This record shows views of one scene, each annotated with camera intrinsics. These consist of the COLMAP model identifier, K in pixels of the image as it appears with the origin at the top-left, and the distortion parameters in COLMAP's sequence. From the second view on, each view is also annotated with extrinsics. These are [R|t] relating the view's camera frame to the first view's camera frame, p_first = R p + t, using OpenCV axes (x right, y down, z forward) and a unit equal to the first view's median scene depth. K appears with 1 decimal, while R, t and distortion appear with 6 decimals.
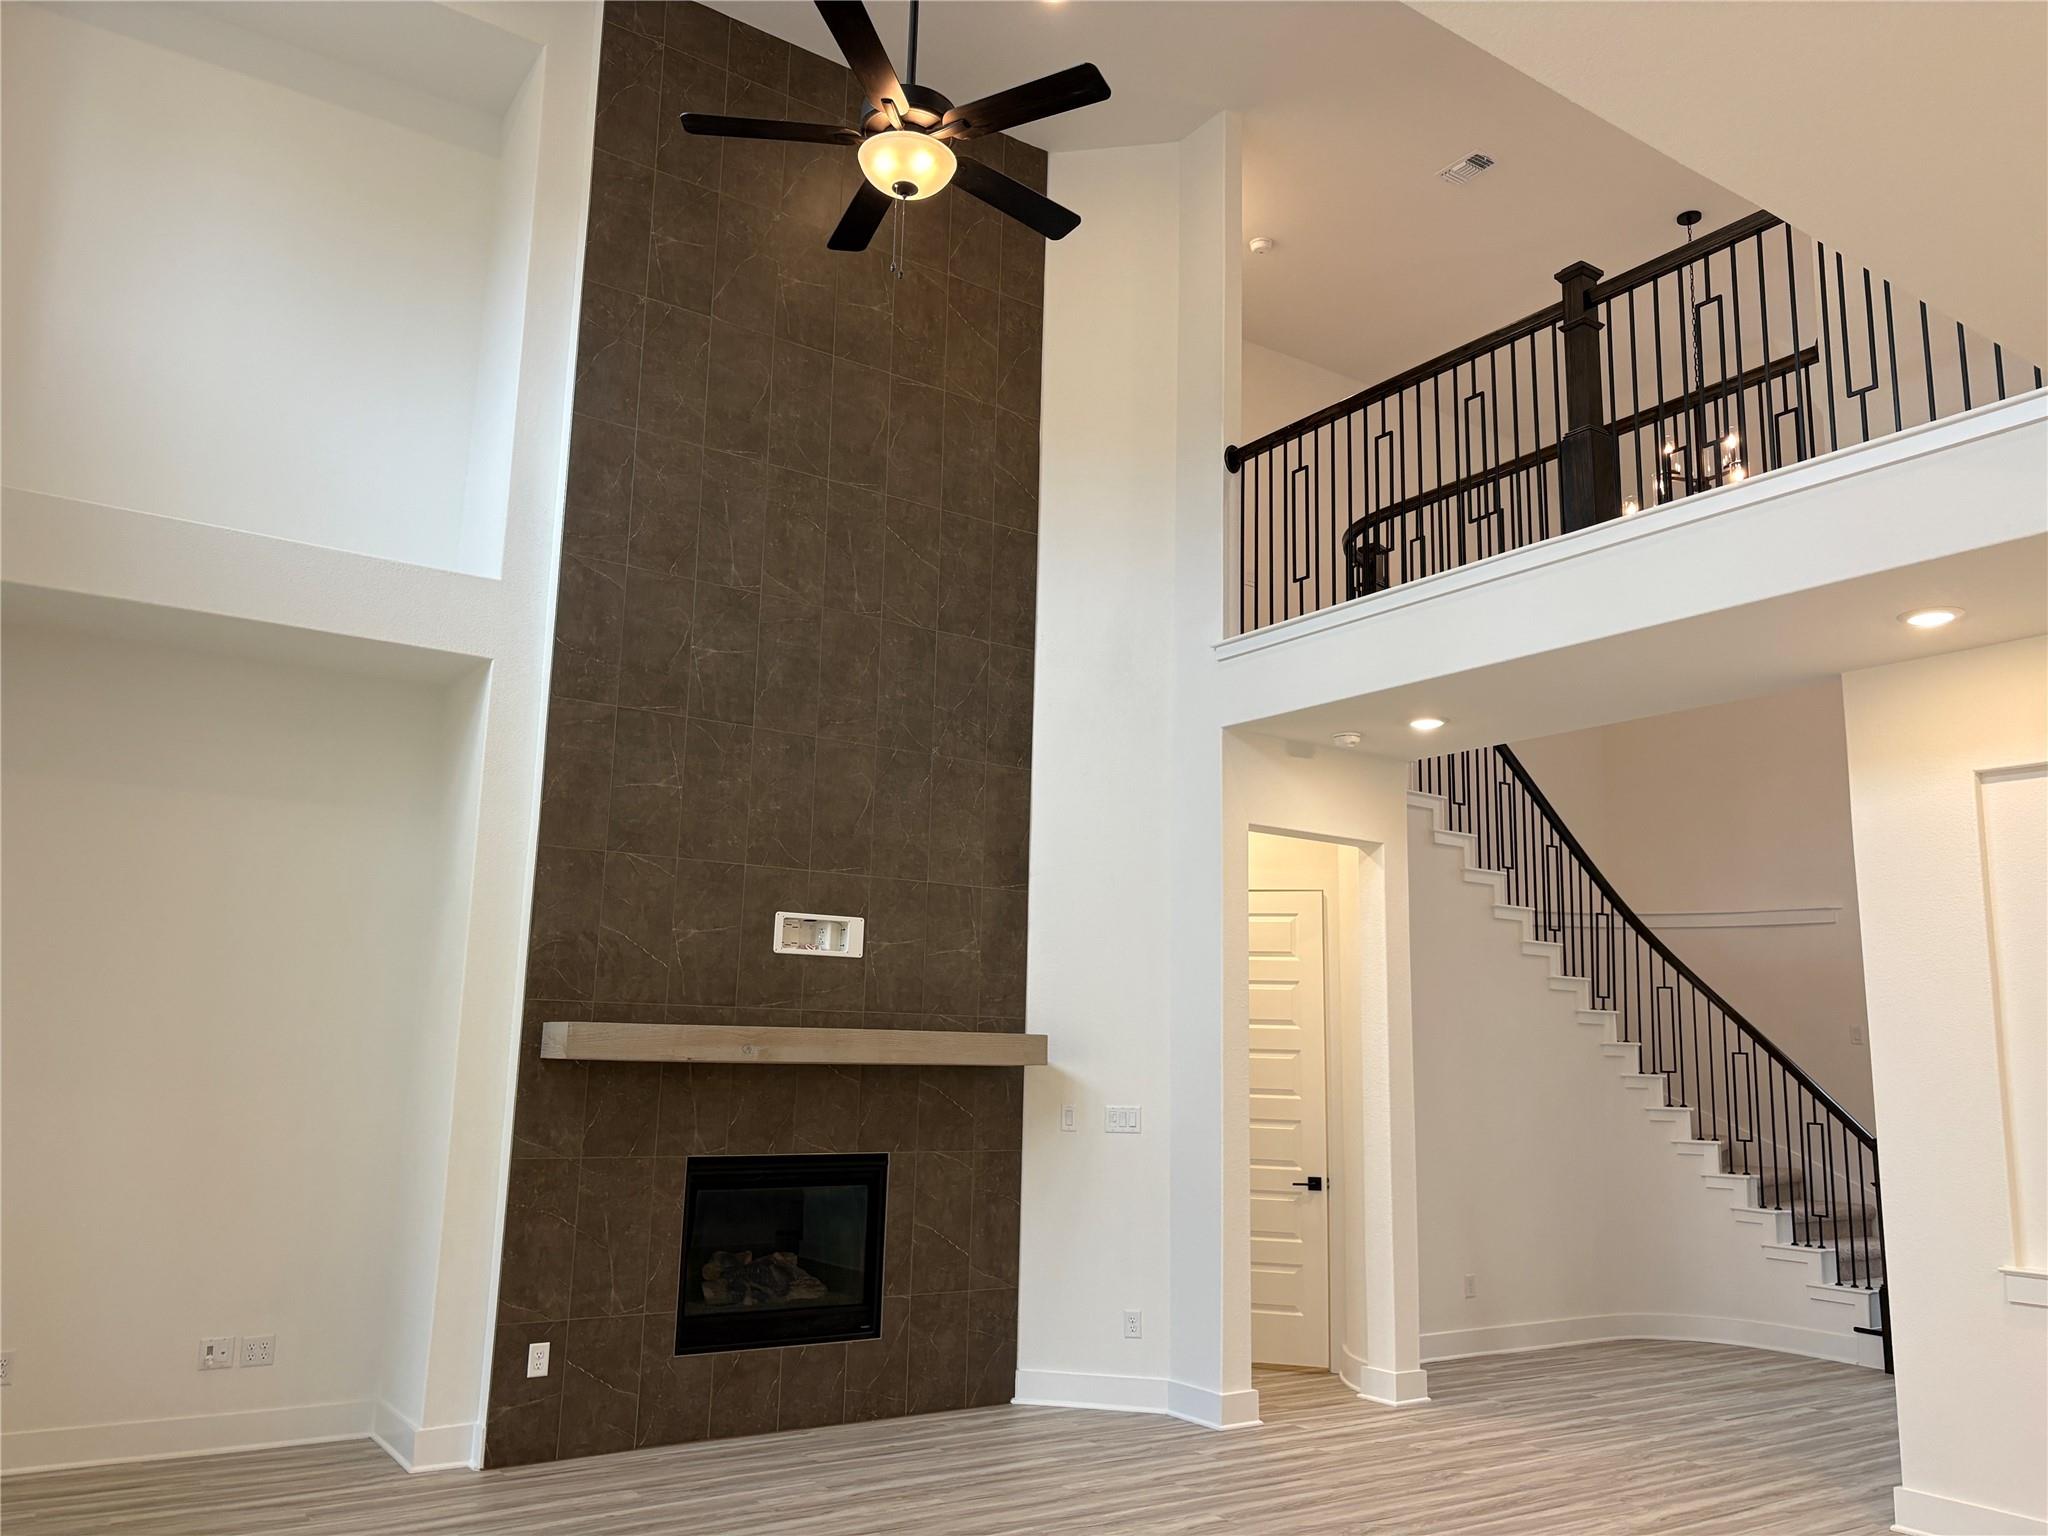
lens RADIAL K [[1566.1, 0, 1035.3], [0, 1566.1, 778.7], [0, 0, 1]] dist [0.063770, -0.026659]
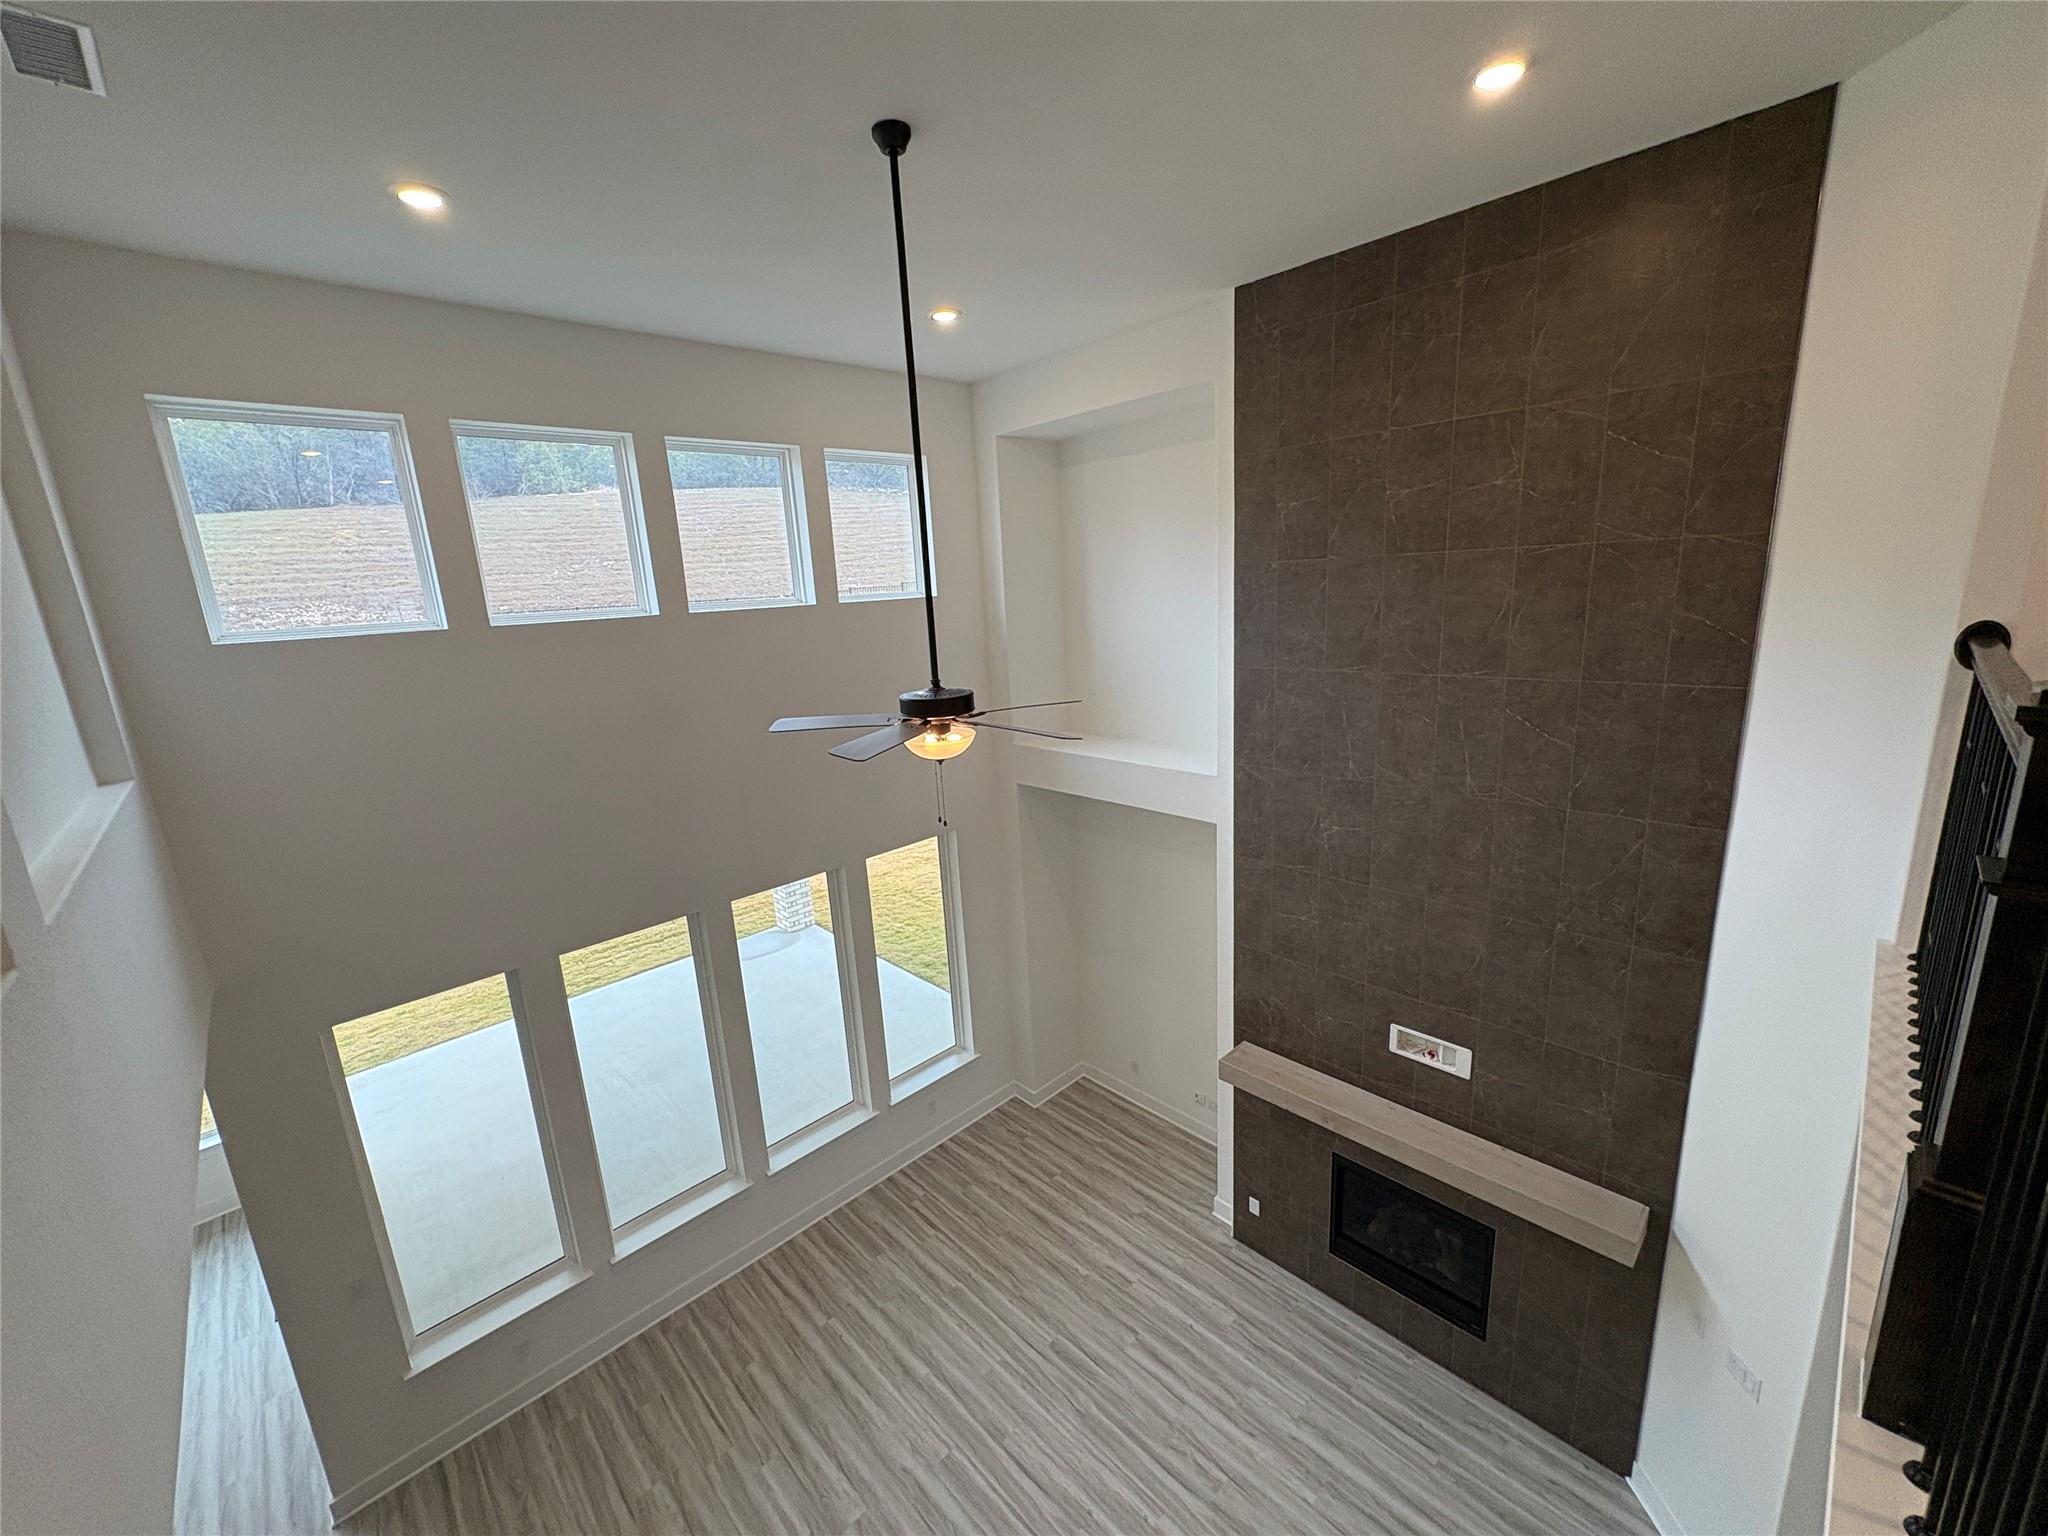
lens RADIAL K [[813.8, 0, 1027.1], [0, 813.8, 765.2], [0, 0, 1]] dist [-0.000539, 0.000765]
pose [[0.158809, 0.185932, -0.969644, 0.397642], [0.234223, 0.946976, 0.219947, -0.333284], [0.959124, -0.262042, 0.106838, 0.665560]]
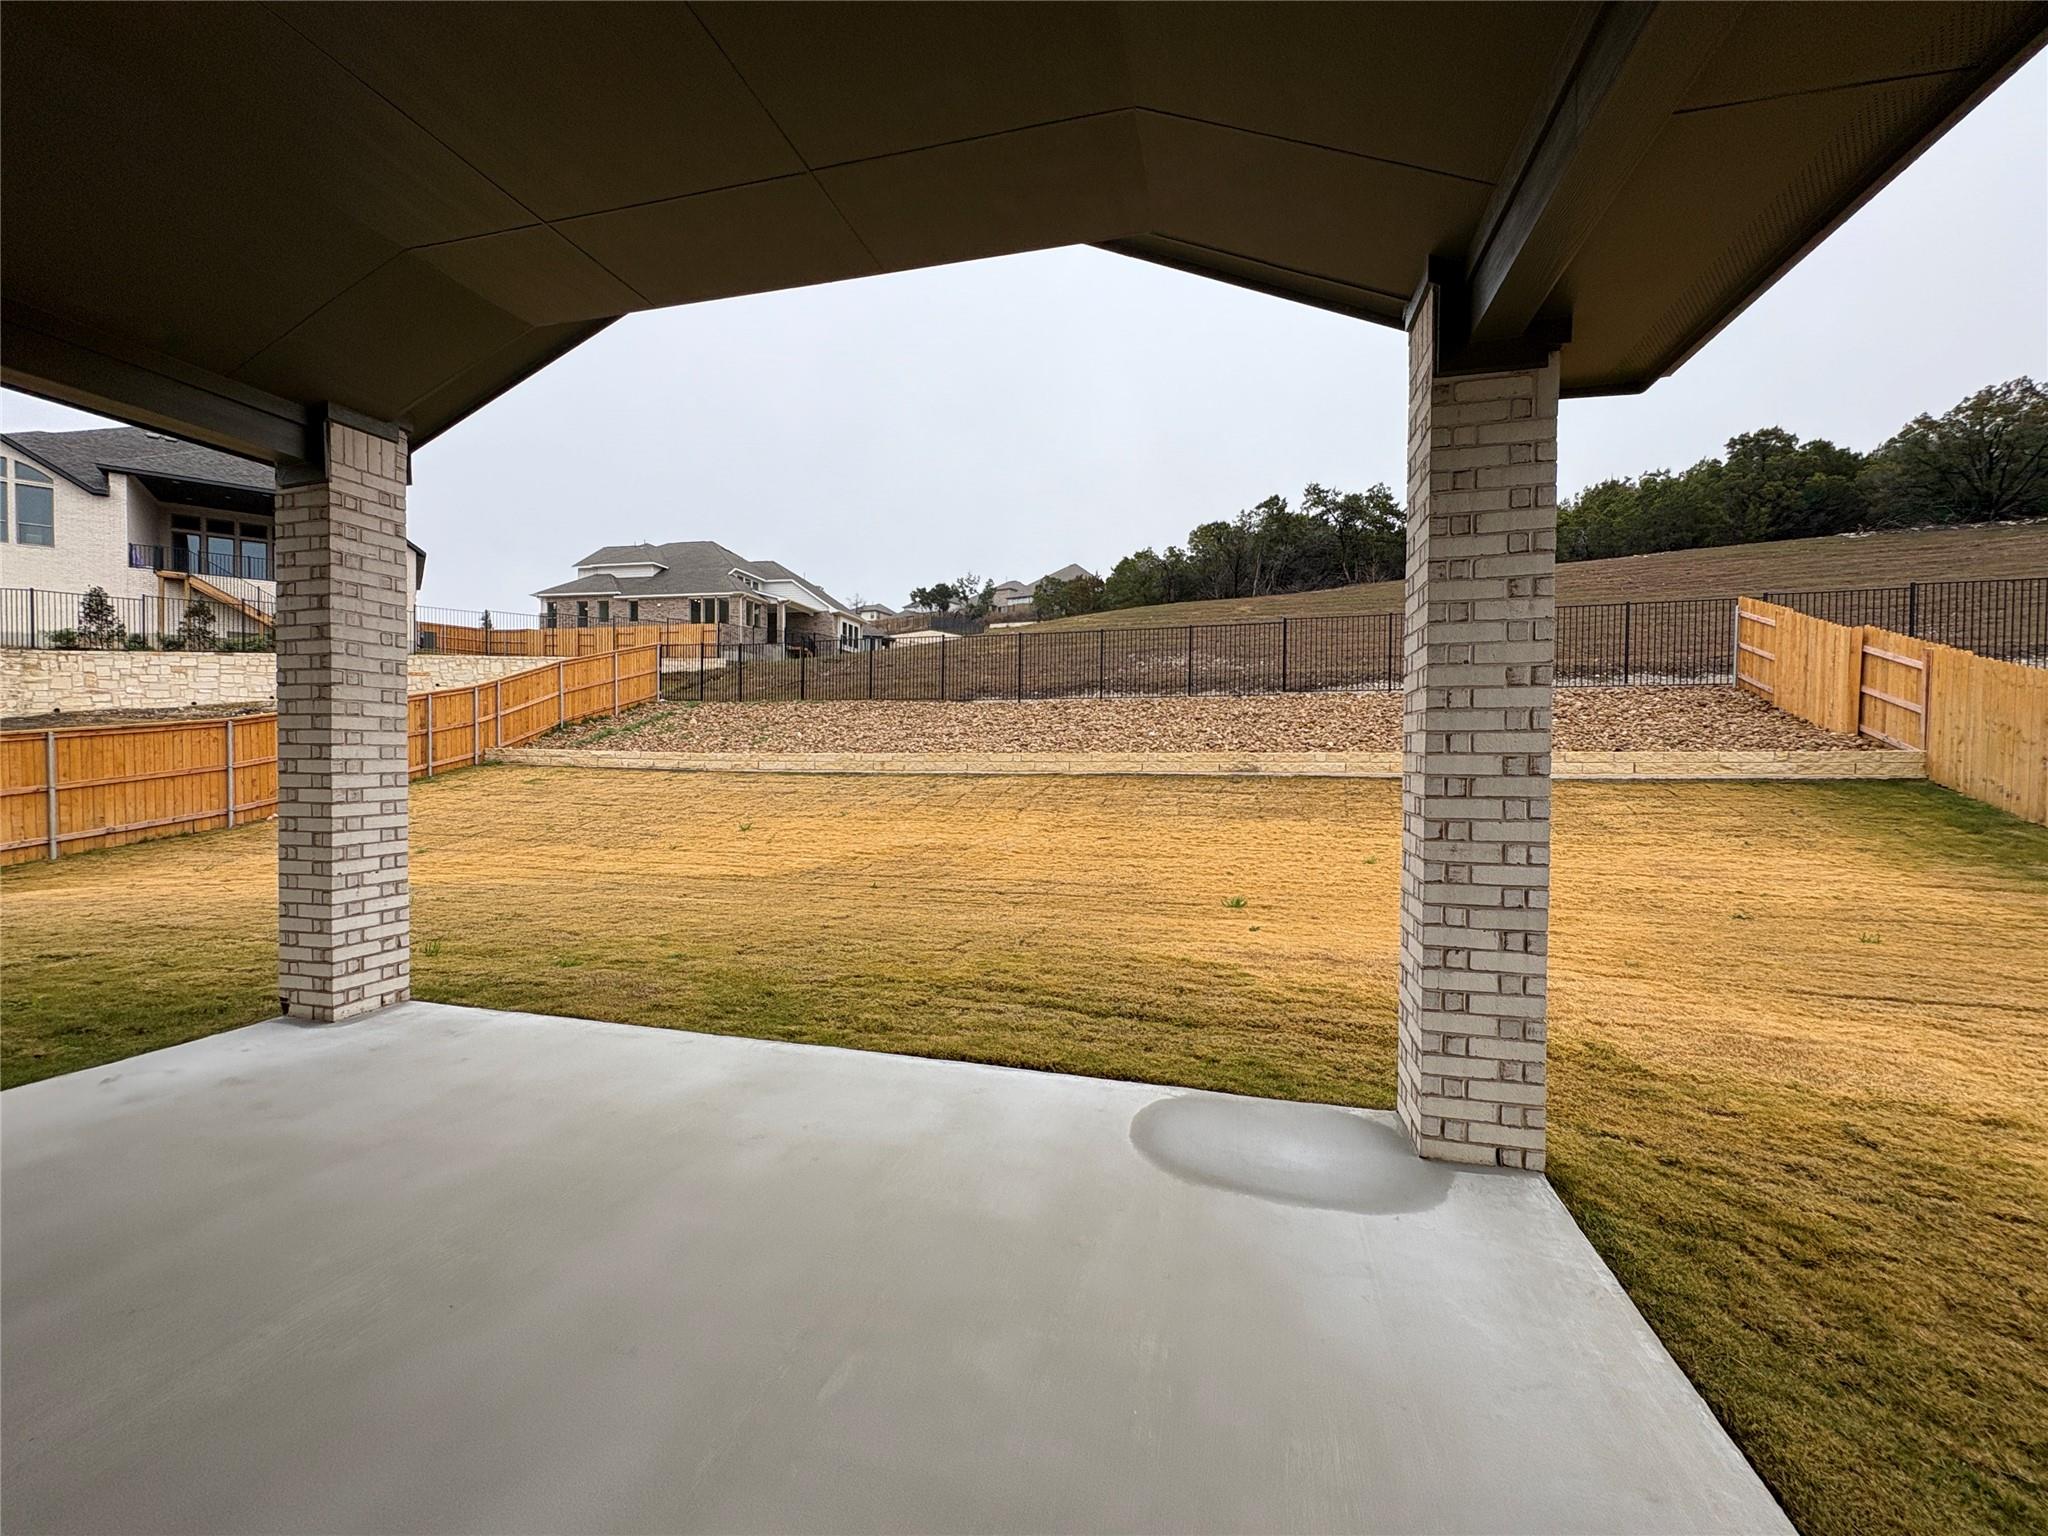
lens RADIAL K [[813.8, 0, 1025.6], [0, 813.8, 769.0], [0, 0, 1]] dist [-0.000539, 0.000765]
pose [[-0.761315, -0.017946, -0.648134, -0.829538], [0.089210, 0.987211, -0.132123, 0.094370], [0.642216, -0.158407, -0.749977, 0.498439]]
